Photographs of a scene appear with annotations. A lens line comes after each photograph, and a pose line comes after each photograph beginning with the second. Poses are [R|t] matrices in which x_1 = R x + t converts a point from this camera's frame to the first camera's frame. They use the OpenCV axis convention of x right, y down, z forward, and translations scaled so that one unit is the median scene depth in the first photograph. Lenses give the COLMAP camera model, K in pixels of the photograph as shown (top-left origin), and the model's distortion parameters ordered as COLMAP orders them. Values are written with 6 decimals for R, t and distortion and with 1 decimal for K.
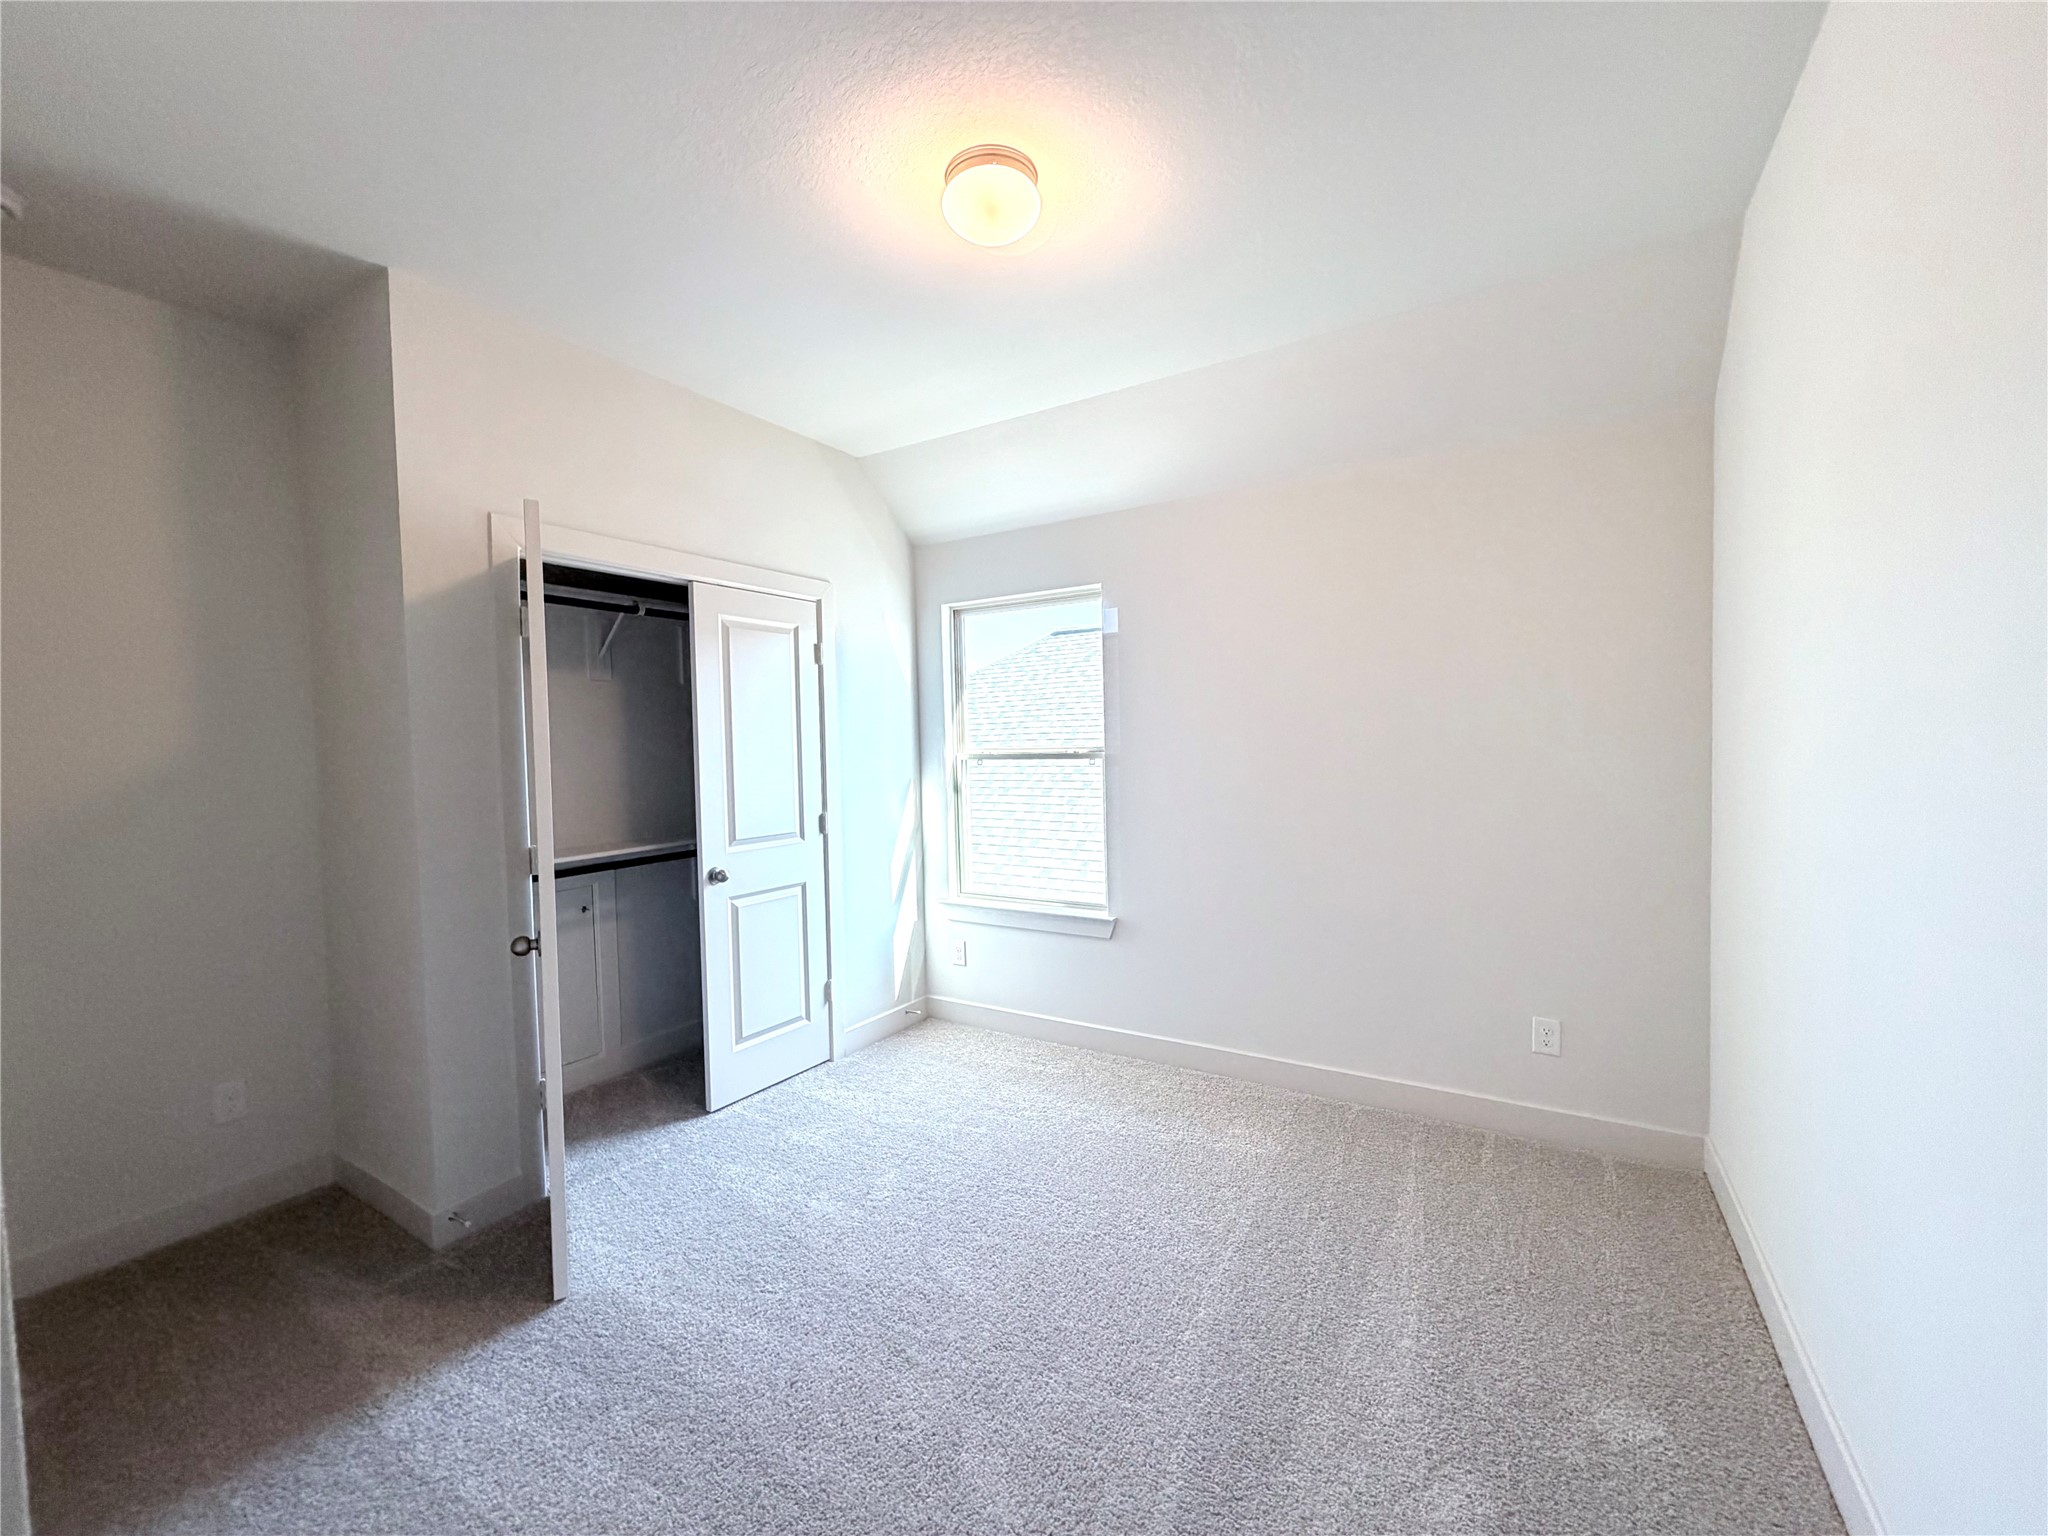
lens RADIAL K [[819.1, 0, 1035.9], [0, 819.1, 766.8], [0, 0, 1]] dist [0.000513, 0.000240]
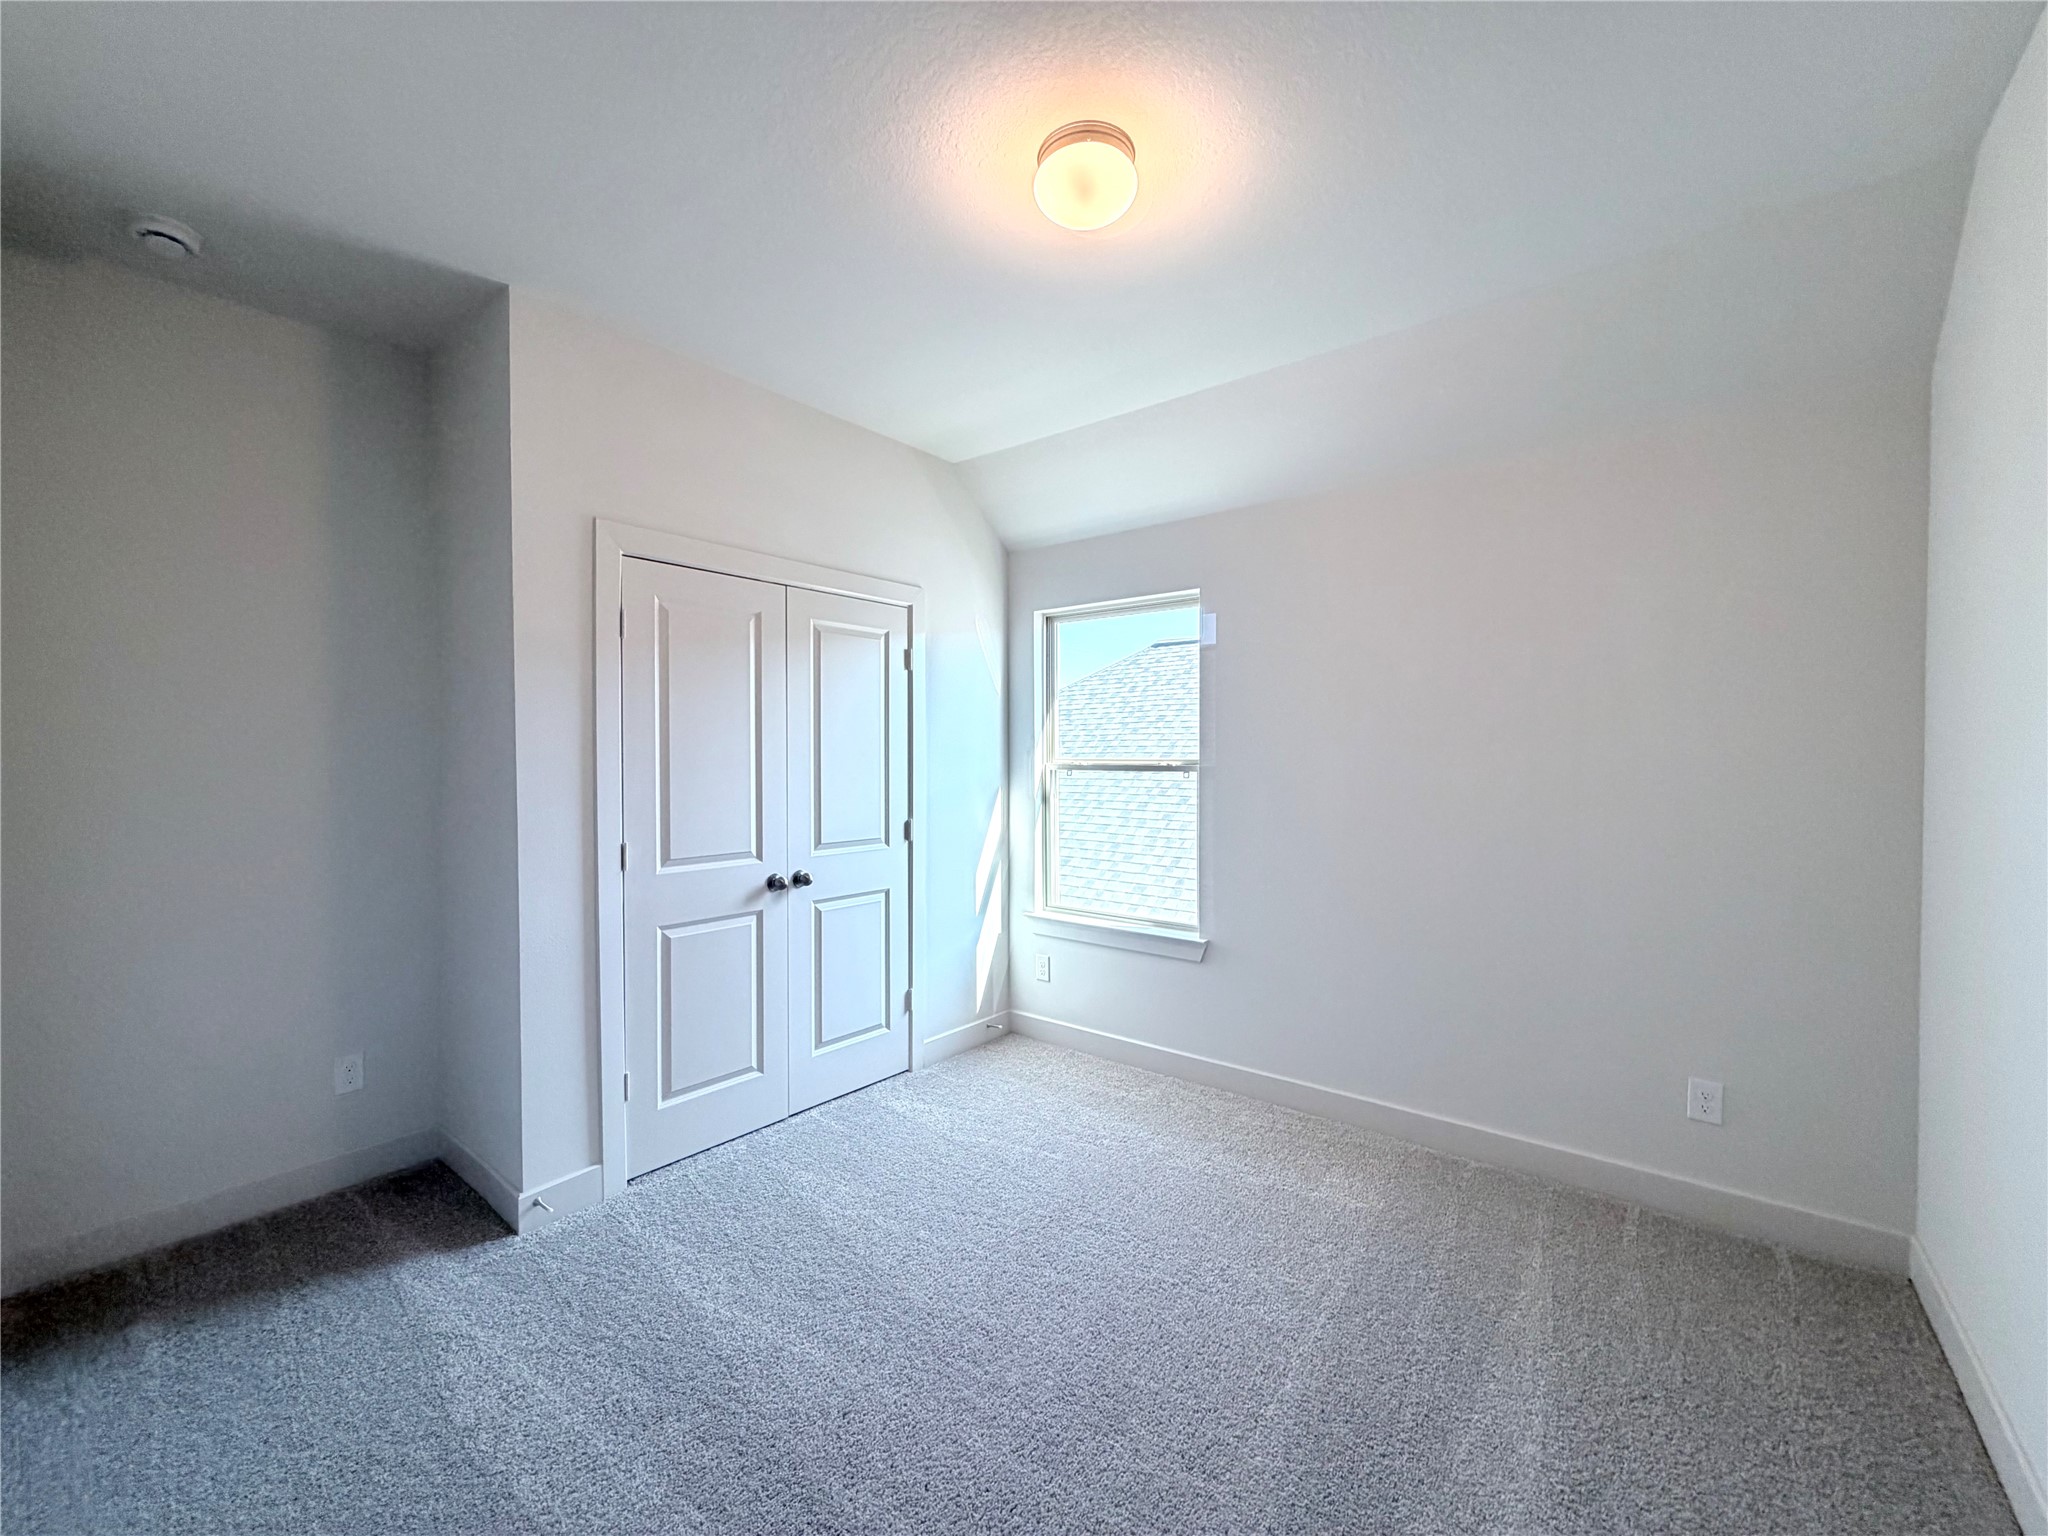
lens RADIAL K [[819.1, 0, 1032.3], [0, 819.1, 767.5], [0, 0, 1]] dist [0.000513, 0.000240]
pose [[0.991801, 0.023562, -0.125604, 0.013157], [-0.025399, 0.999592, -0.013044, 0.002549], [0.125245, 0.016127, 0.991995, 0.038126]]
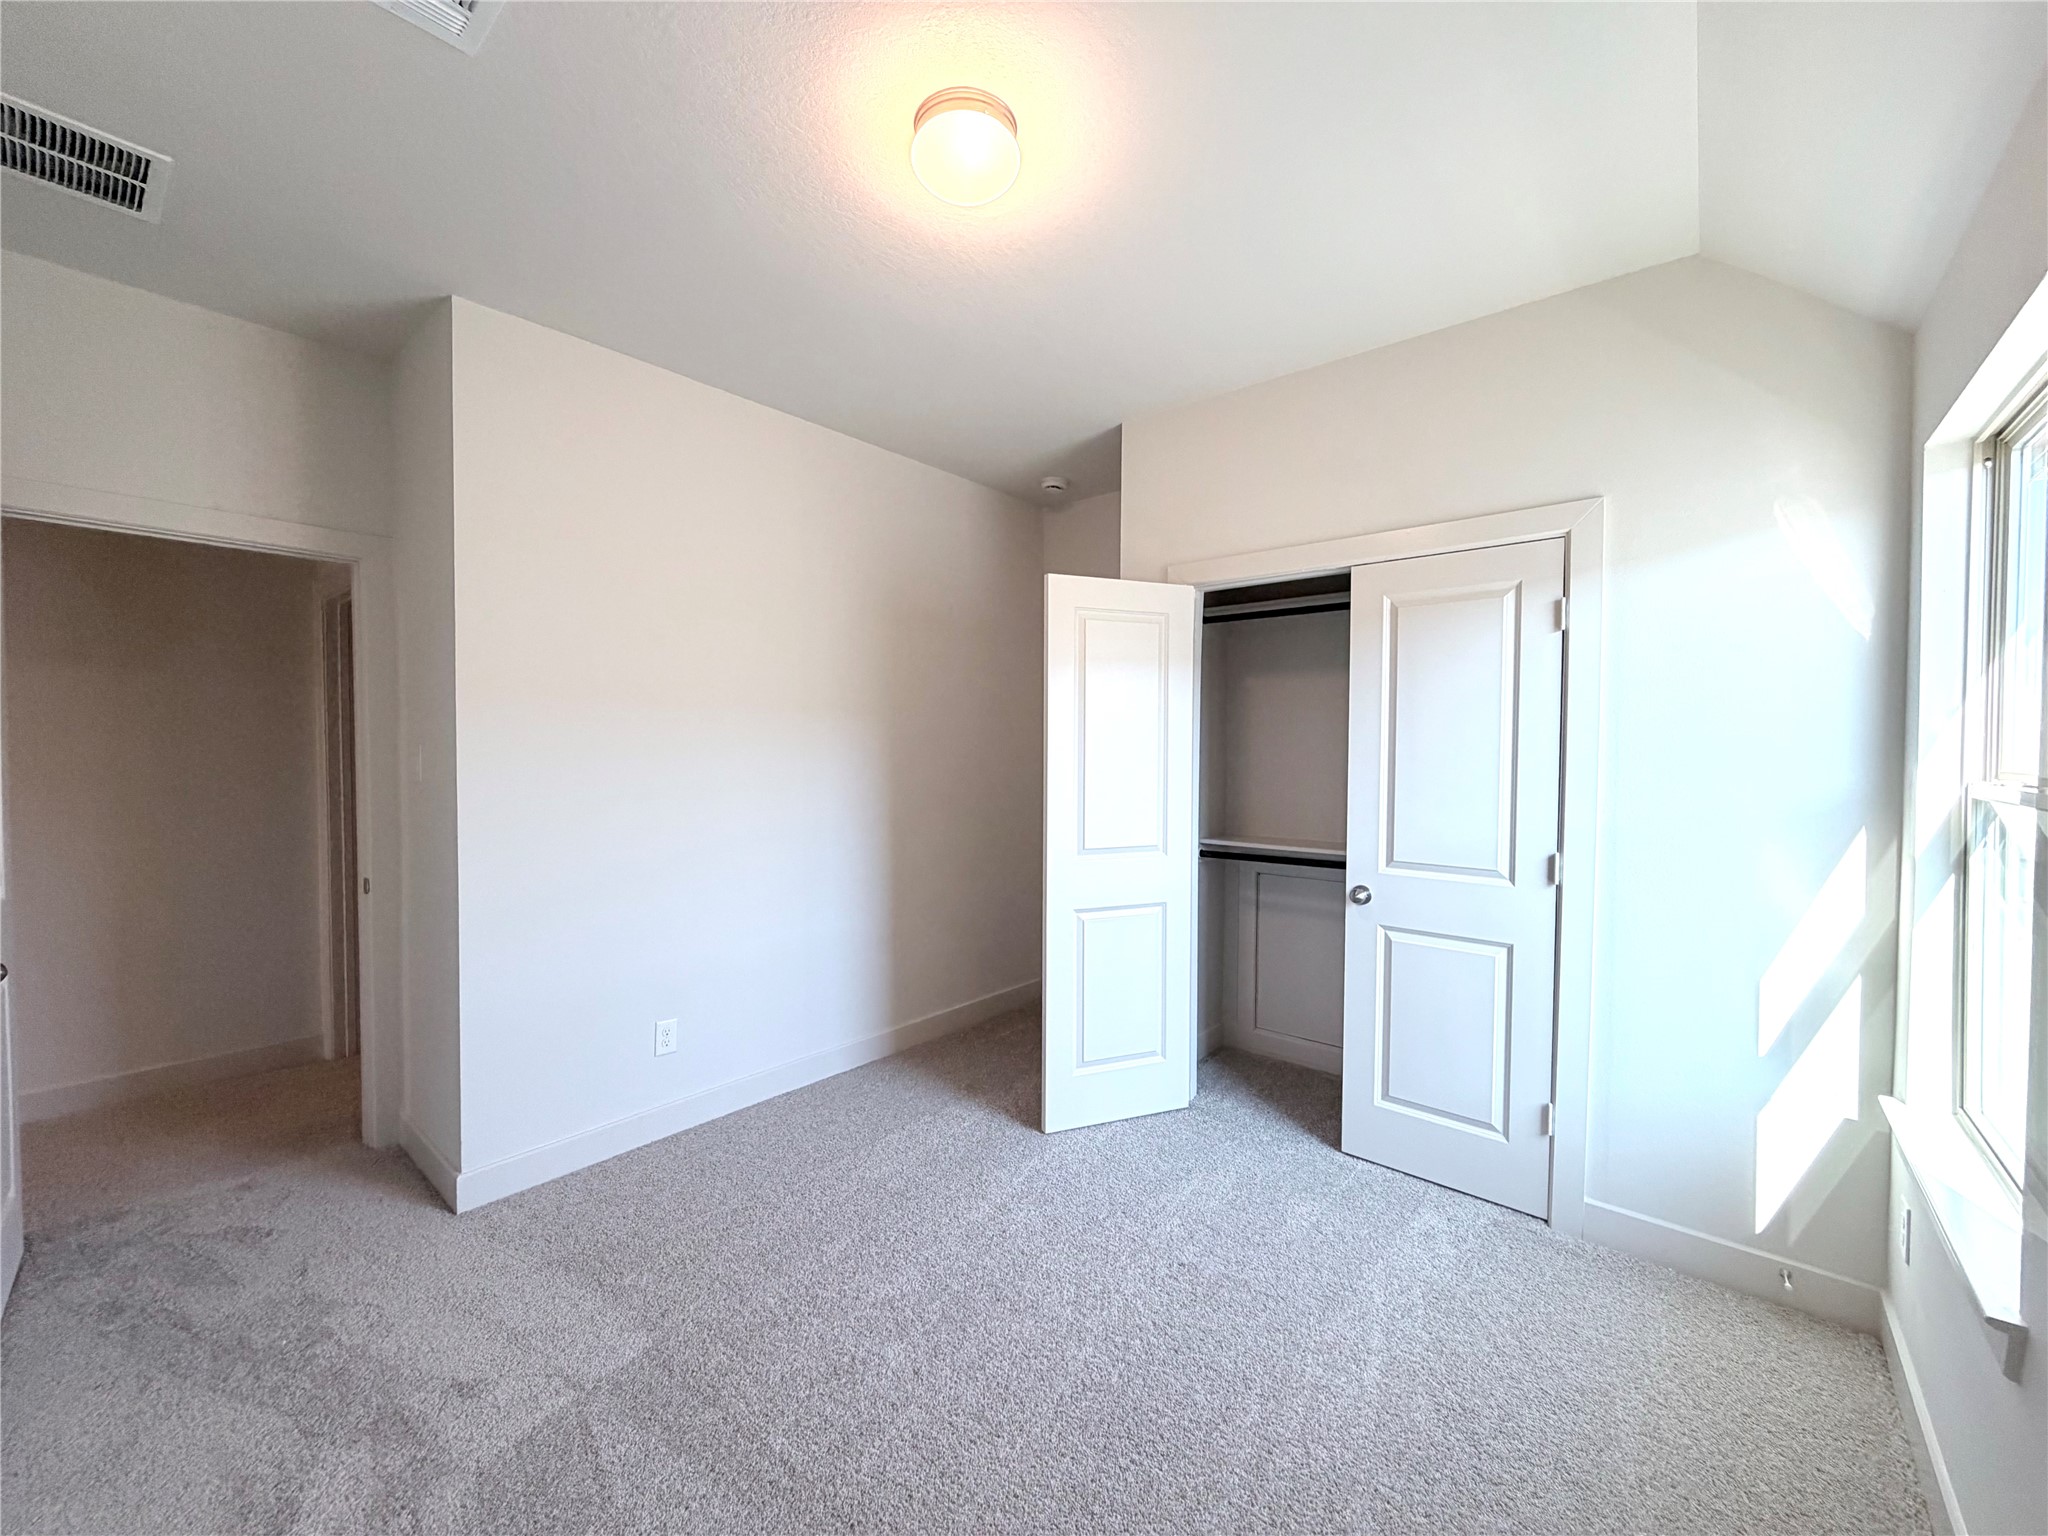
lens RADIAL K [[819.1, 0, 1027.9], [0, 819.1, 752.0], [0, 0, 1]] dist [0.000513, 0.000240]
pose [[-0.129277, 0.045816, -0.990549, 0.509440], [-0.025553, 0.998446, 0.049516, -0.054253], [0.991279, 0.031712, -0.127906, 0.737118]]
